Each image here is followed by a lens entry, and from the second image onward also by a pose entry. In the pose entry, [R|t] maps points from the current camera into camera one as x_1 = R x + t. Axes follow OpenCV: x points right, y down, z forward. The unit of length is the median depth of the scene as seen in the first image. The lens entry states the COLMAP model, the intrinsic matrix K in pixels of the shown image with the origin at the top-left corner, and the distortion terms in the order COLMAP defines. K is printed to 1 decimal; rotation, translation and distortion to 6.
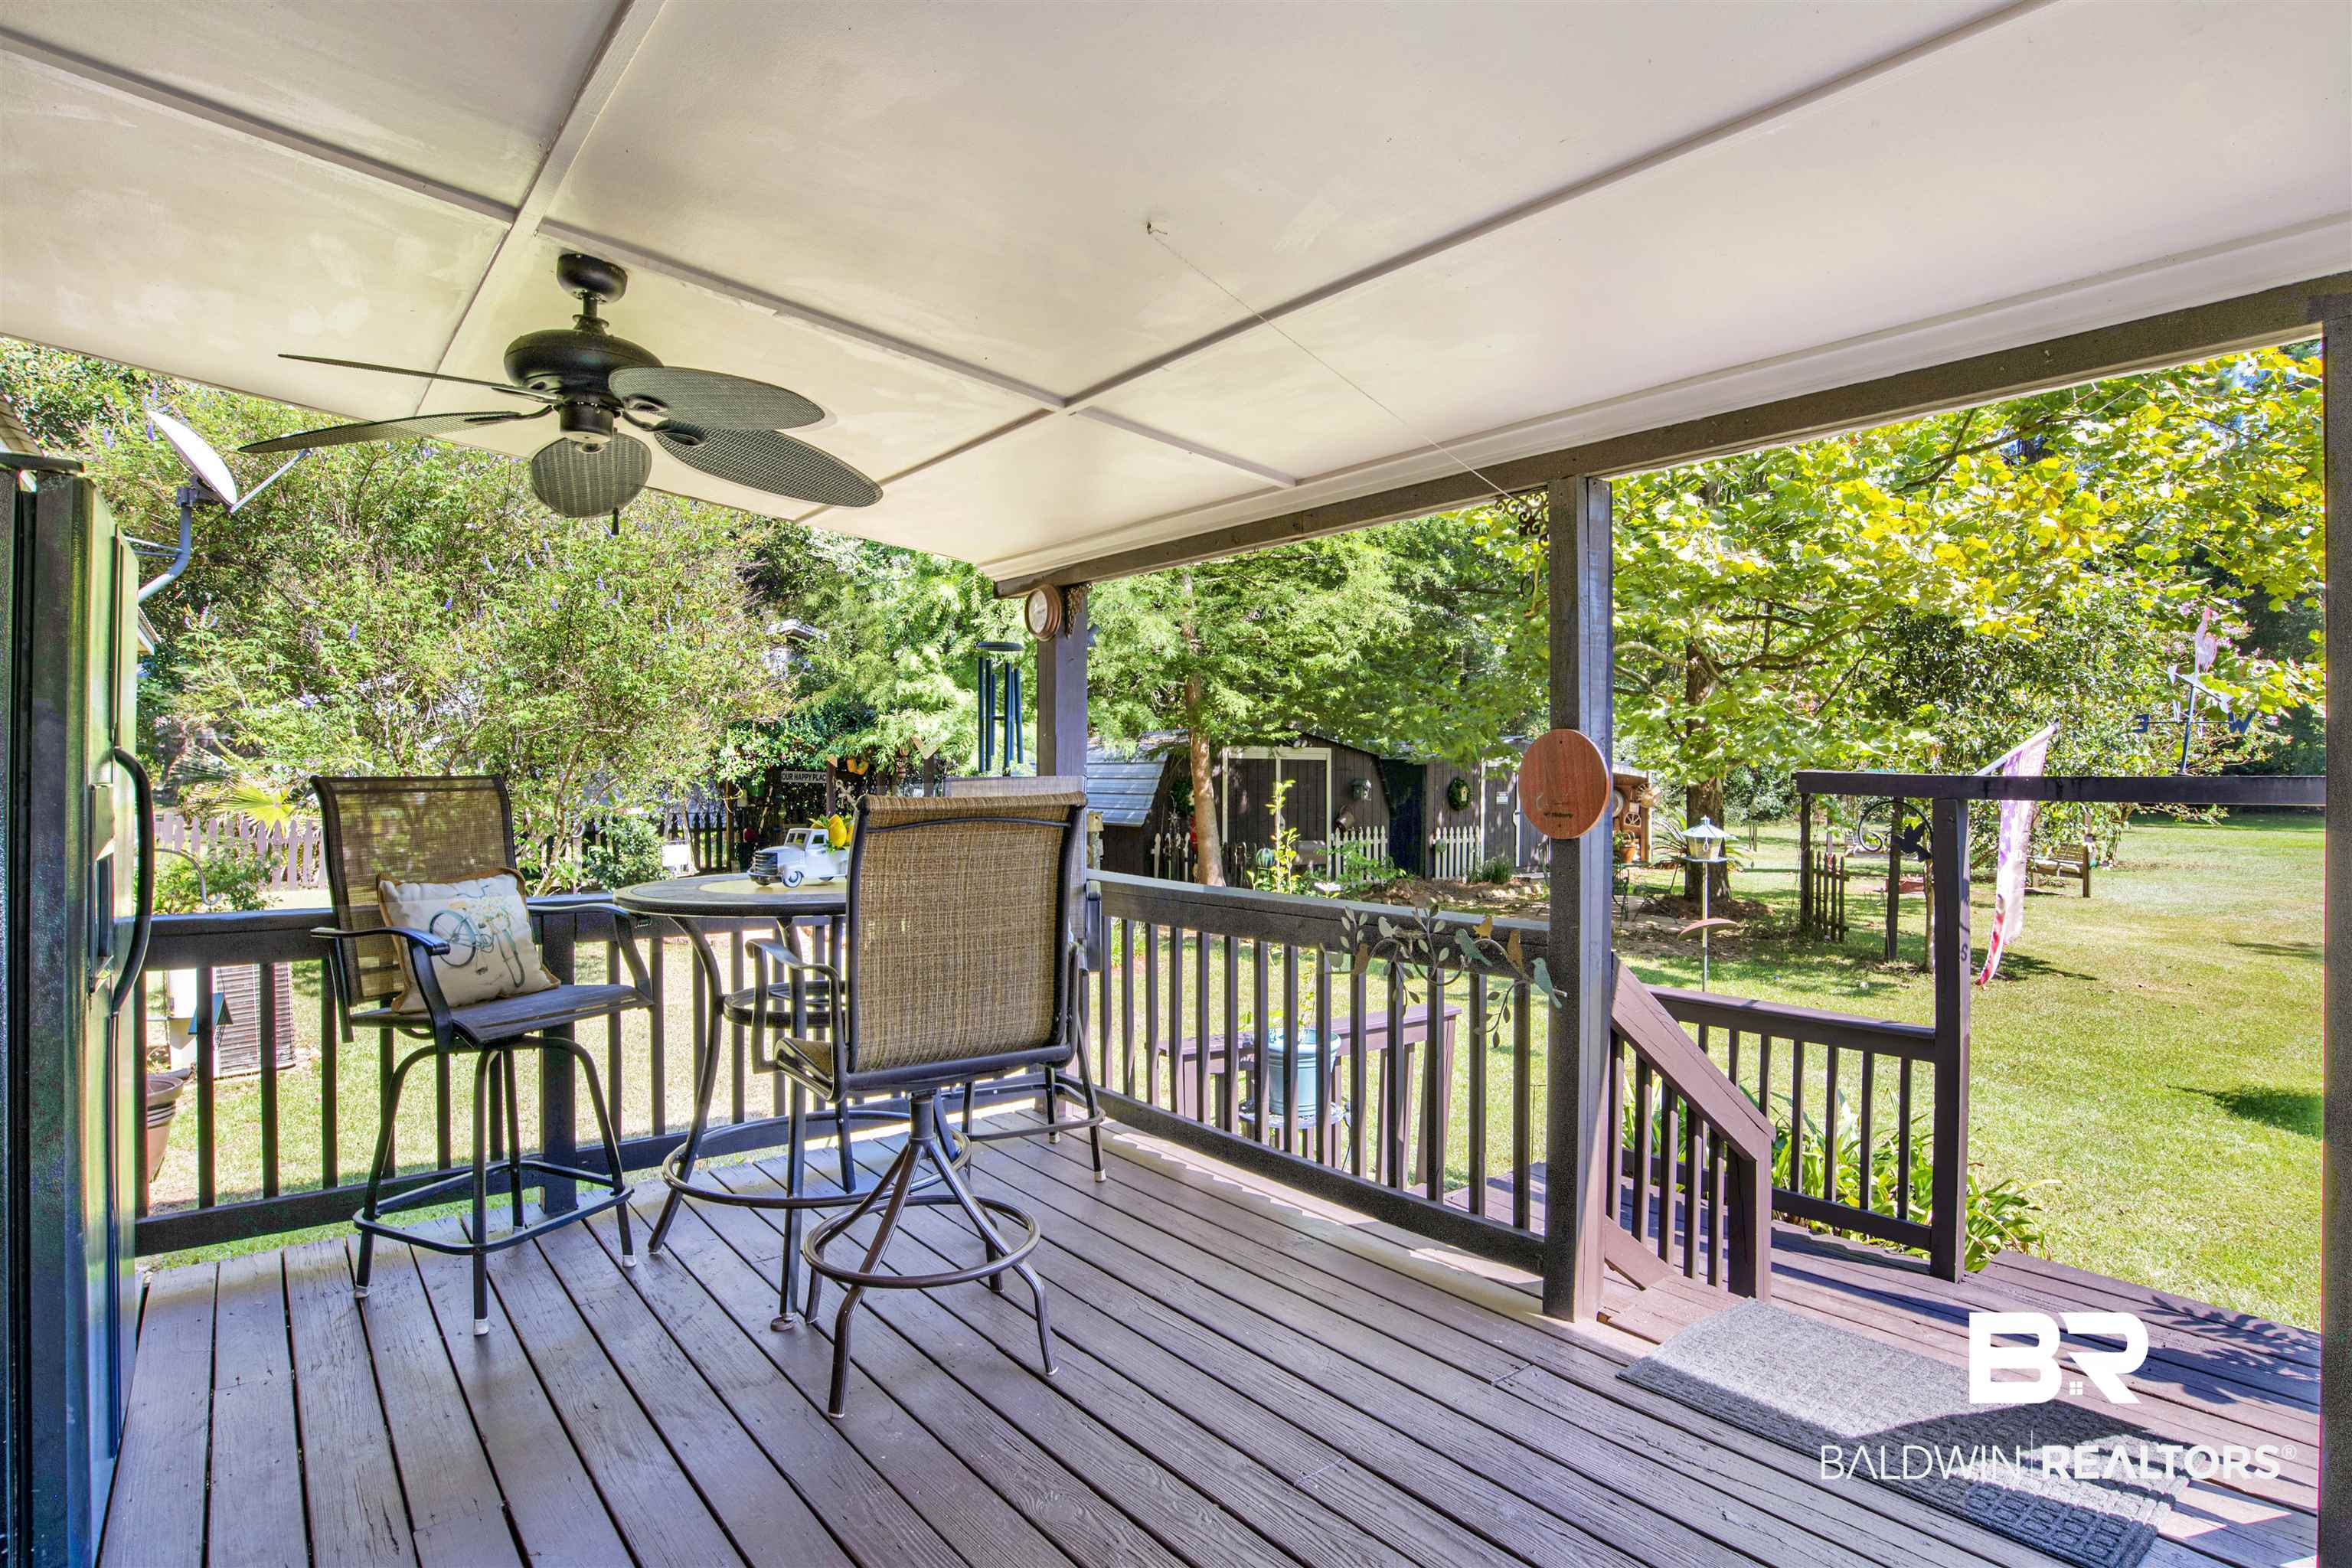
lens RADIAL K [[1254.5, 0, 1175.3], [0, 1254.5, 773.1], [0, 0, 1]] dist [-0.085845, 0.036244]
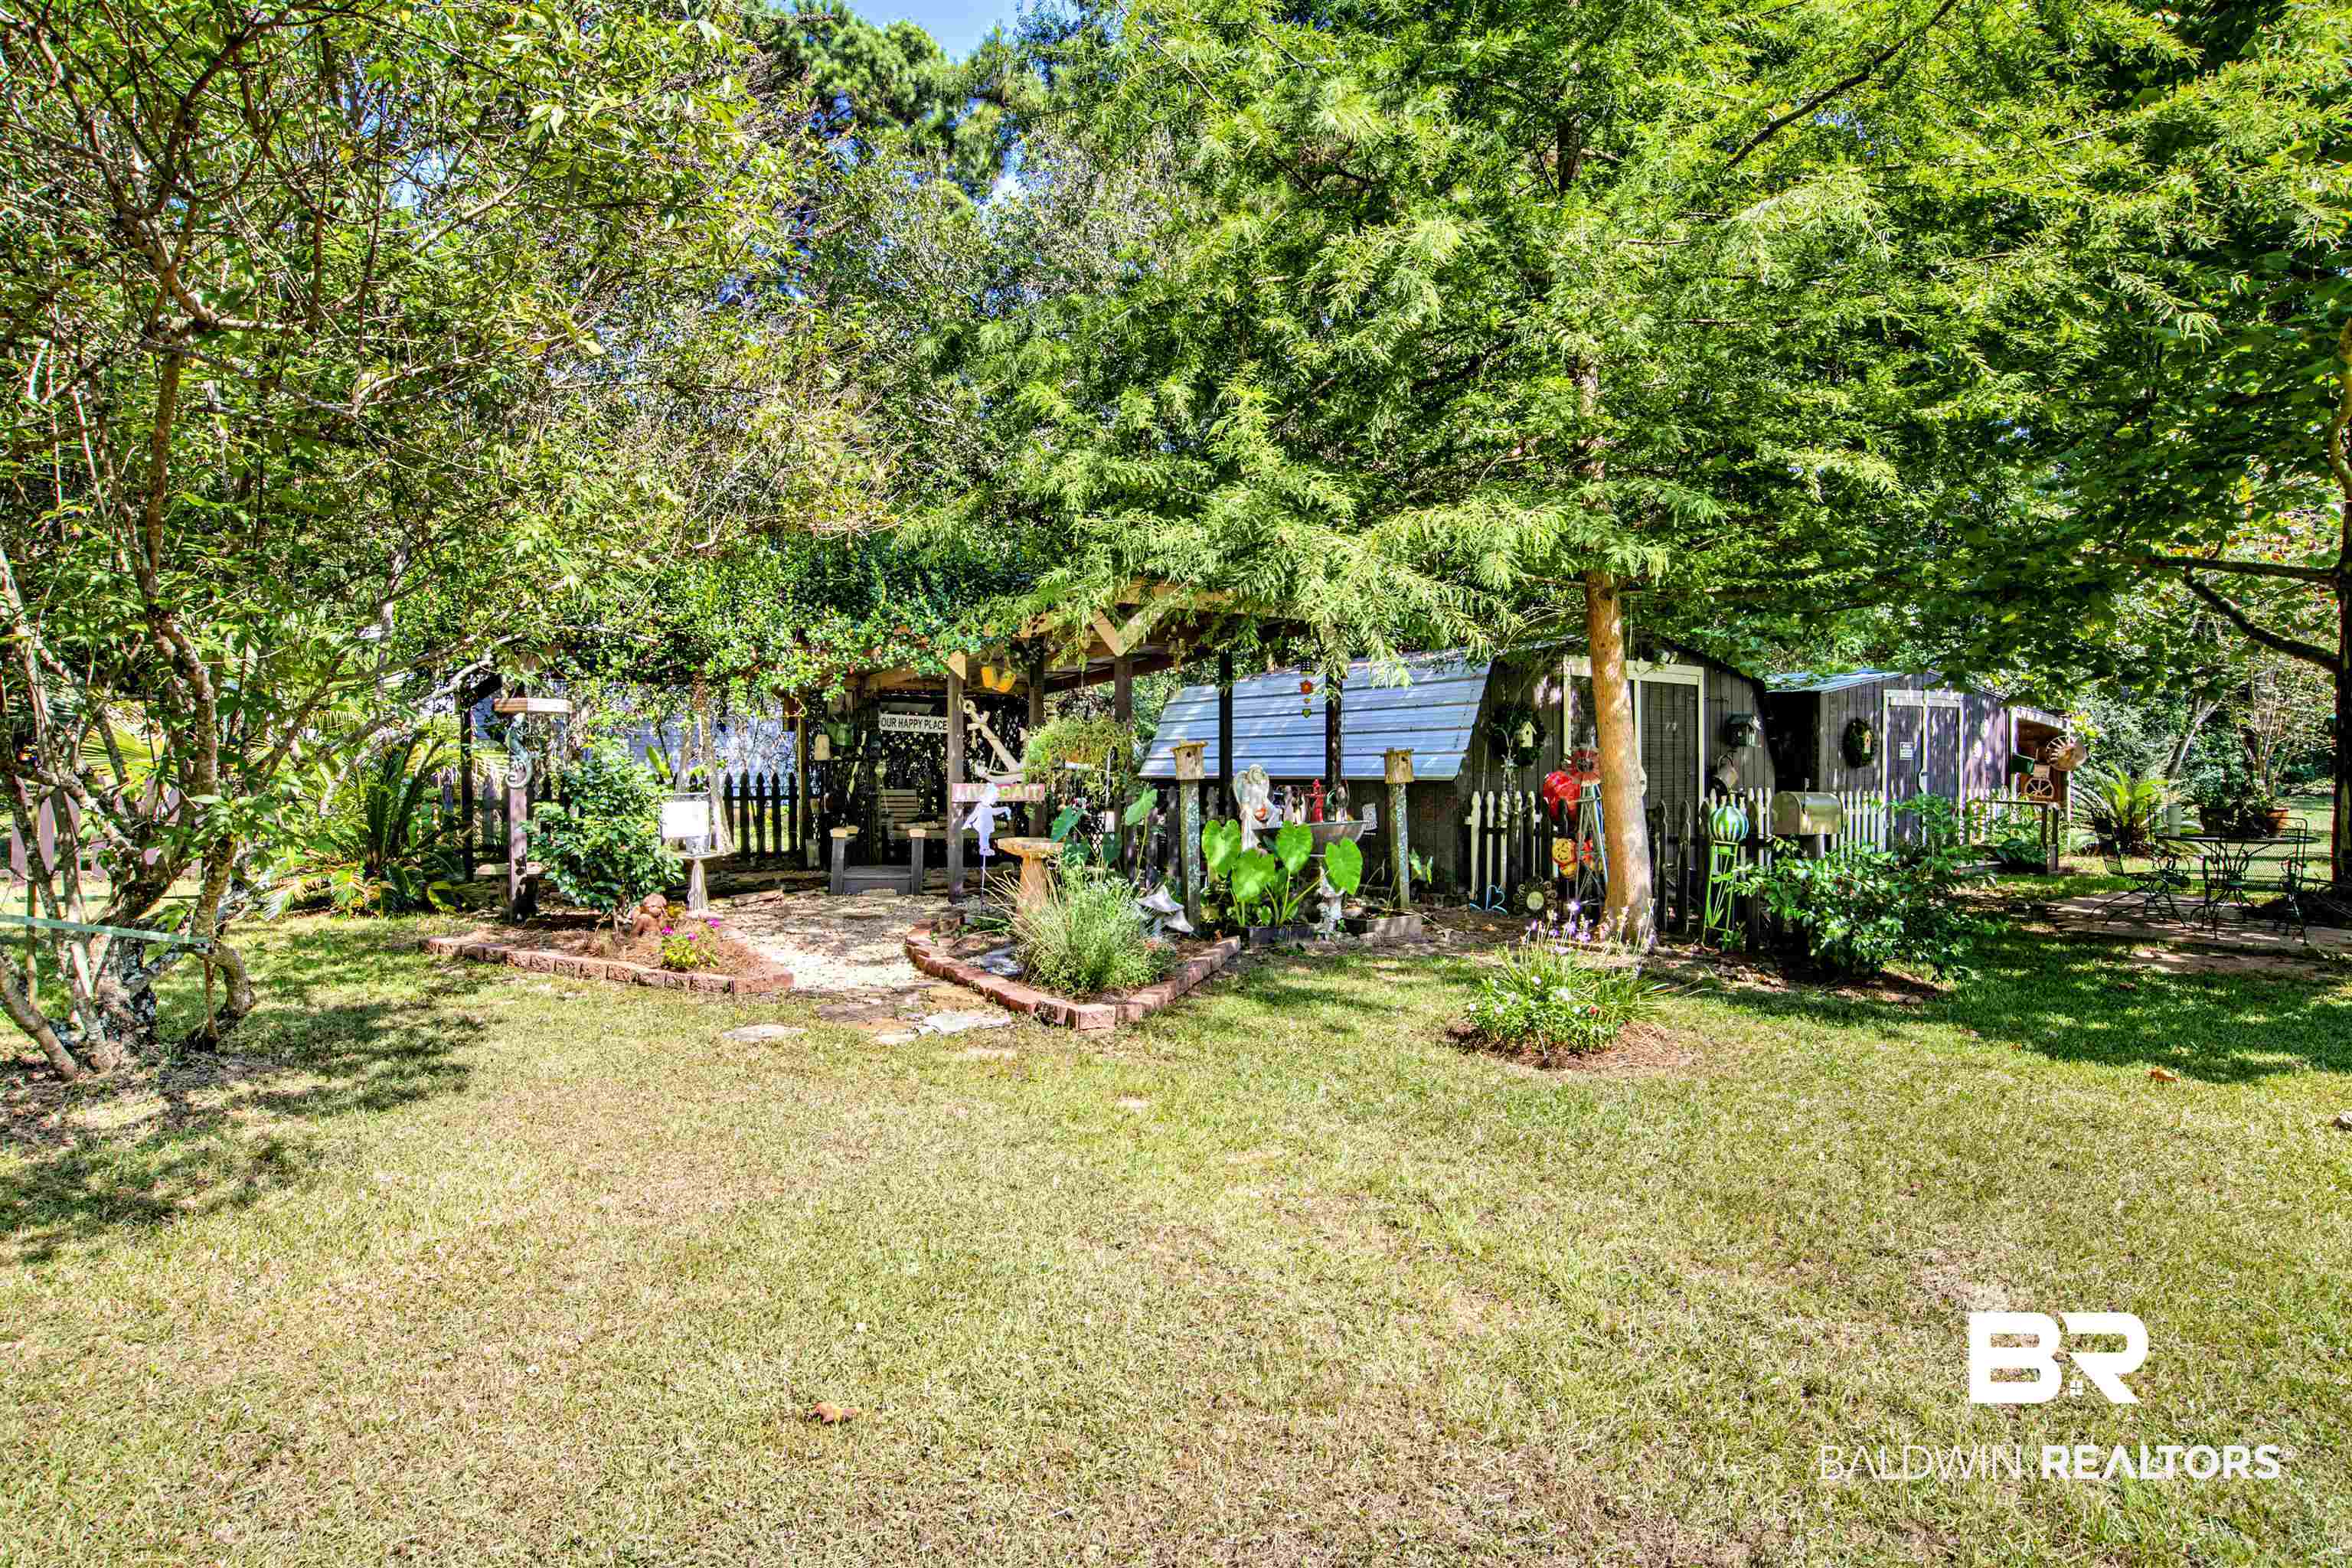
lens RADIAL K [[1254.5, 0, 1175.3], [0, 1254.5, 773.1], [0, 0, 1]] dist [-0.085845, 0.036244]
pose [[0.997292, -0.000464, -0.073540, -0.116790], [0.001010, 0.999972, 0.007379, 0.034218], [0.073535, -0.007433, 0.997265, 0.376763]]
